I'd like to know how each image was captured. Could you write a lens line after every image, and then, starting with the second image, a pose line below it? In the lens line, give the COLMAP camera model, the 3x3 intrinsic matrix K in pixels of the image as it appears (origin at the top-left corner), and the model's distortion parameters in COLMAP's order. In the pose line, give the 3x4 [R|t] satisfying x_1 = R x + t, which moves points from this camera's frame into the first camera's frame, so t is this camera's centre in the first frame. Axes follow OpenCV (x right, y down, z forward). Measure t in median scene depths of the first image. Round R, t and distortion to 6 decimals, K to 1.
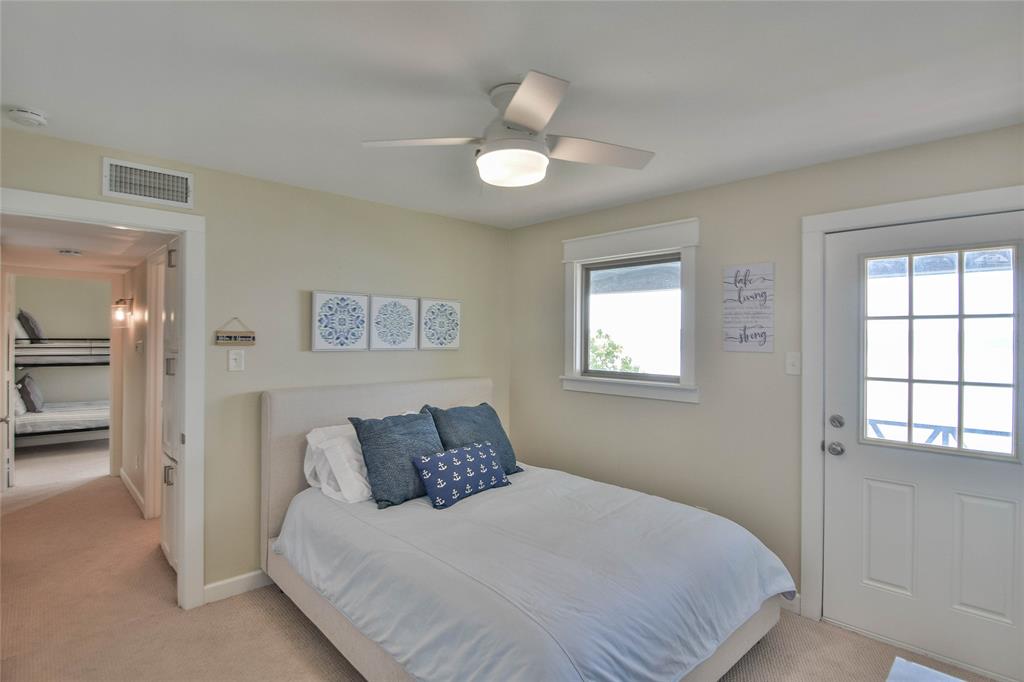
lens RADIAL K [[488.7, 0, 511.2], [0, 488.7, 341.4], [0, 0, 1]] dist [-0.013445, -0.004518]
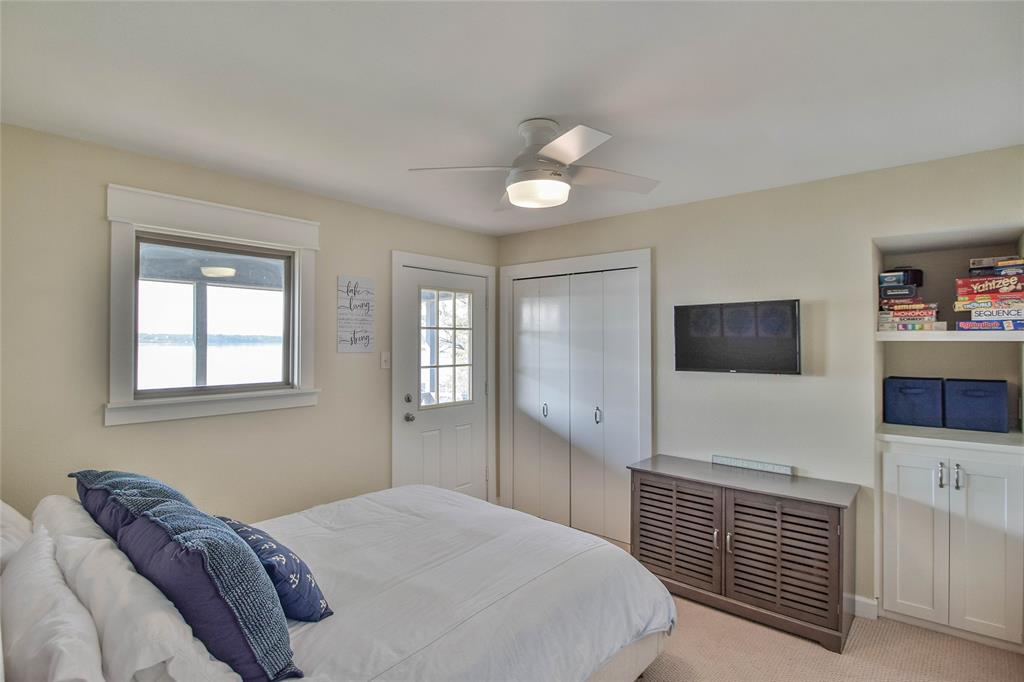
lens RADIAL K [[488.7, 0, 511.4], [0, 488.7, 339.5], [0, 0, 1]] dist [-0.013445, -0.004518]
pose [[-0.038019, -0.002023, 0.999275, -0.697341], [0.012583, 0.999918, 0.002503, -0.008373], [-0.999198, 0.012669, -0.037991, 0.675614]]
